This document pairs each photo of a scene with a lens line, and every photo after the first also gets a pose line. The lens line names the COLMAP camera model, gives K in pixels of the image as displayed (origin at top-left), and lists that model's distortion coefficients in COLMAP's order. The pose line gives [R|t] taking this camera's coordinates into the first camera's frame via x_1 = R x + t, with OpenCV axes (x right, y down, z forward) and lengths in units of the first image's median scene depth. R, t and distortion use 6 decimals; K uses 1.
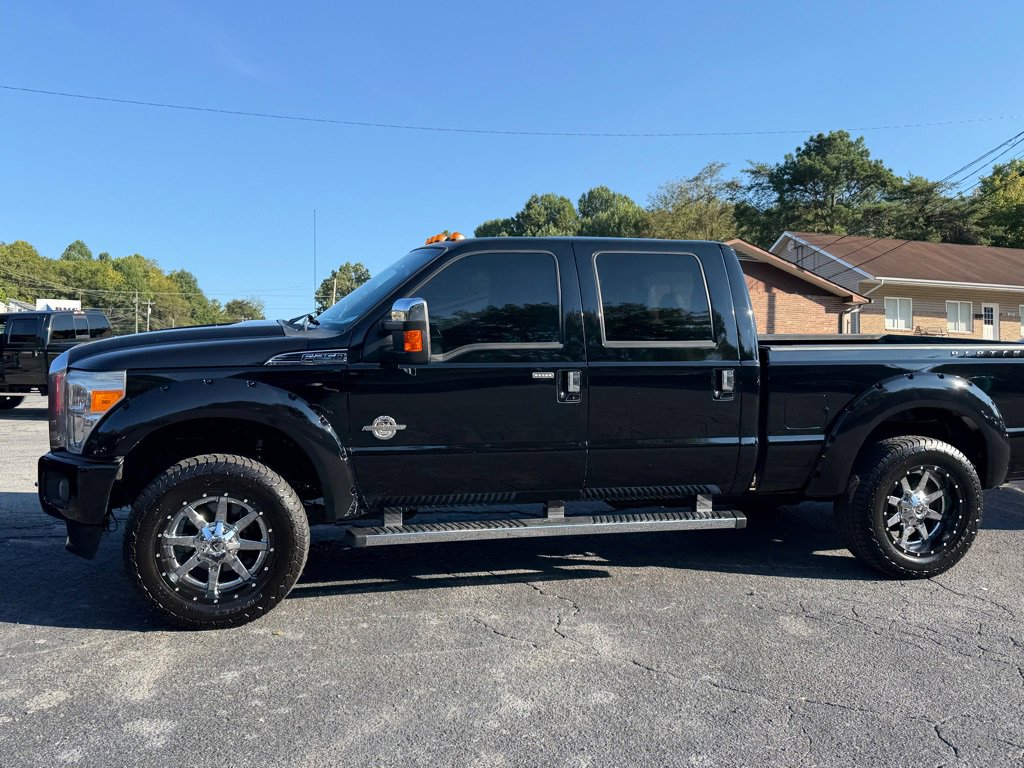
lens RADIAL K [[858.0, 0, 510.2], [0, 858.0, 376.9], [0, 0, 1]] dist [0.101676, -0.173196]
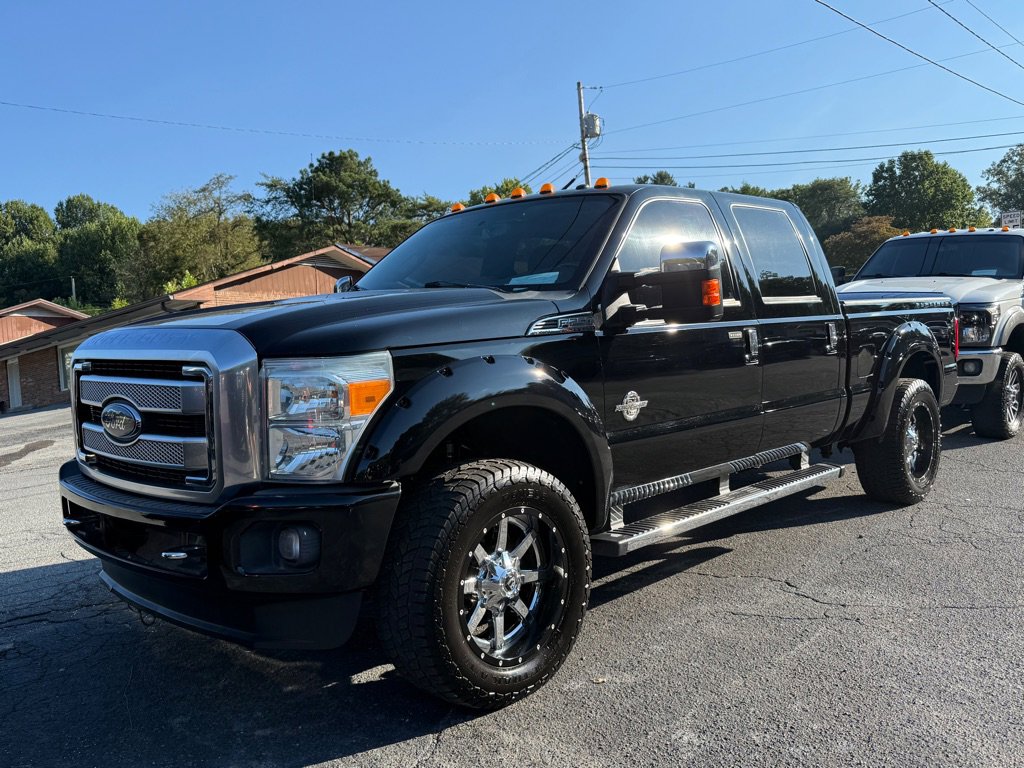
lens RADIAL K [[858.0, 0, 516.4], [0, 858.0, 388.0], [0, 0, 1]] dist [0.101676, -0.173196]
pose [[0.838501, -0.083782, 0.538420, -0.598919], [0.087627, 0.995981, 0.018518, 0.015000], [-0.537808, 0.031653, 0.842473, 0.324402]]
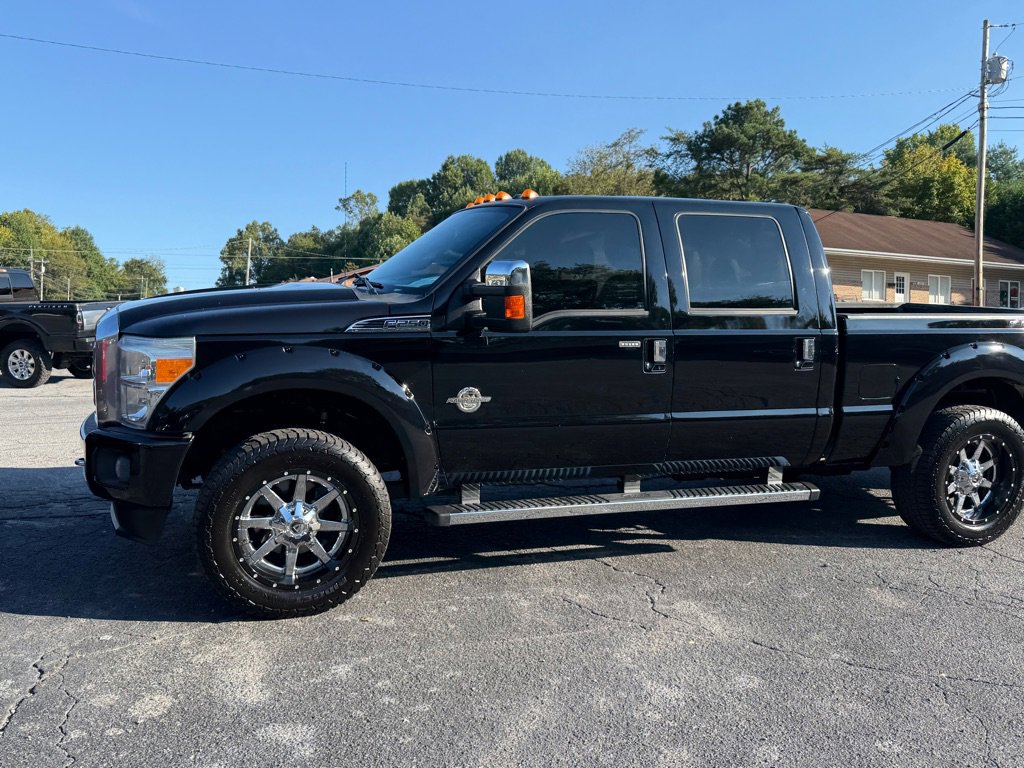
lens RADIAL K [[858.0, 0, 507.6], [0, 858.0, 386.5], [0, 0, 1]] dist [0.101676, -0.173196]
pose [[0.995043, -0.000472, 0.099441, -0.174223], [-0.004681, 0.998658, 0.051578, -0.003377], [-0.099332, -0.051788, 0.993706, 0.060846]]
